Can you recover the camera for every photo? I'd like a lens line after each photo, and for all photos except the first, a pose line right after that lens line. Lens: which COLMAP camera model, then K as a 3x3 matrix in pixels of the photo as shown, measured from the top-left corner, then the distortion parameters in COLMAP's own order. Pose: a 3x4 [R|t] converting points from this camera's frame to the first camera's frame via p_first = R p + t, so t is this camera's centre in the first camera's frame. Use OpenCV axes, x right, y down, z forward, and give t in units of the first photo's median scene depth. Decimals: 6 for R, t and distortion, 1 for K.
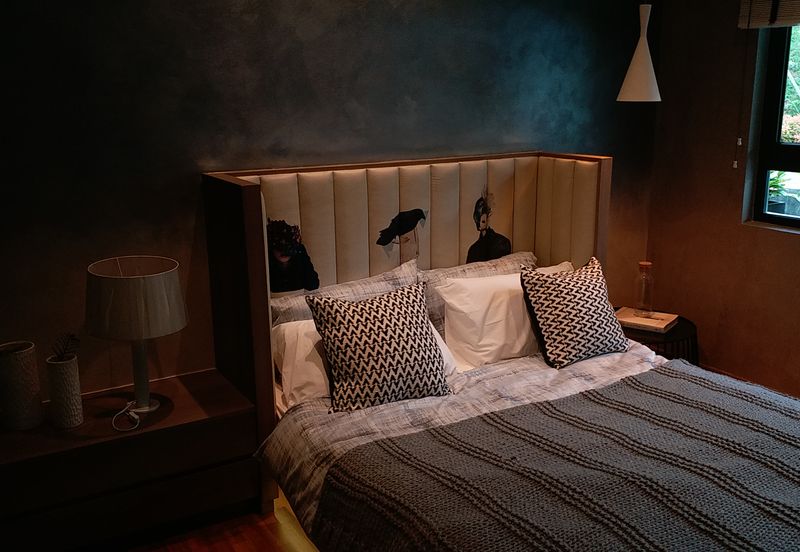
lens RADIAL K [[780.4, 0, 400.0], [0, 780.4, 276.0], [0, 0, 1]] dist [0.154268, -0.345861]
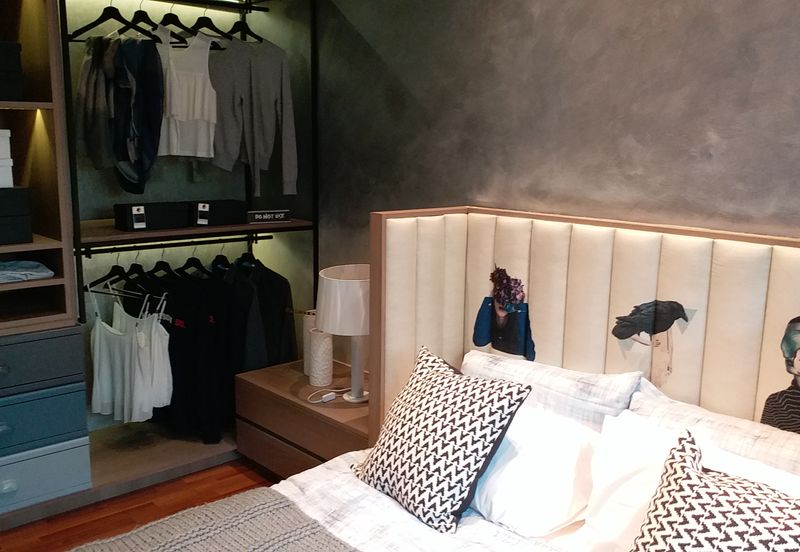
lens RADIAL K [[780.4, 0, 400.0], [0, 780.4, 276.0], [0, 0, 1]] dist [0.154268, -0.345861]
pose [[0.221437, 0.200190, -0.954405, 0.628146], [-0.240709, 0.959639, 0.145440, -0.155158], [0.945000, 0.197529, 0.260687, 0.635305]]
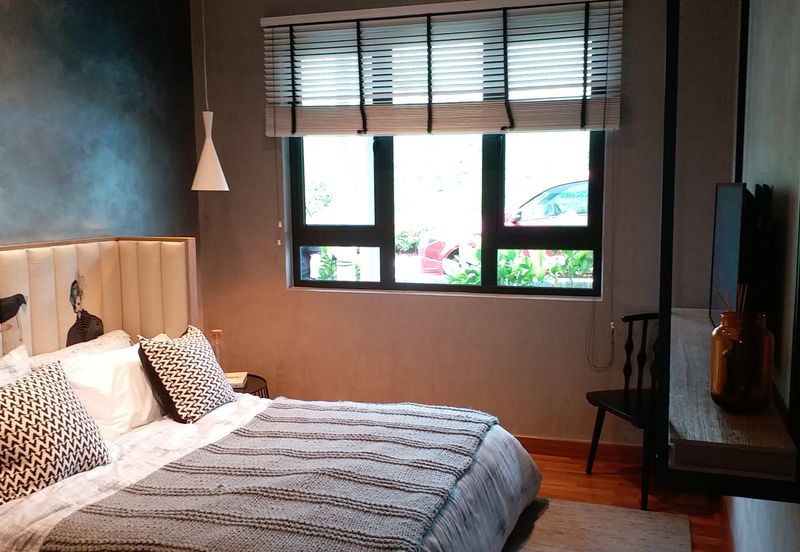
lens RADIAL K [[780.4, 0, 400.0], [0, 780.4, 276.0], [0, 0, 1]] dist [0.154268, -0.345861]
pose [[0.756186, -0.063461, 0.651272, -0.272984], [0.152073, 0.985079, -0.080582, 0.045477], [-0.636440, 0.159976, 0.754554, -0.052332]]
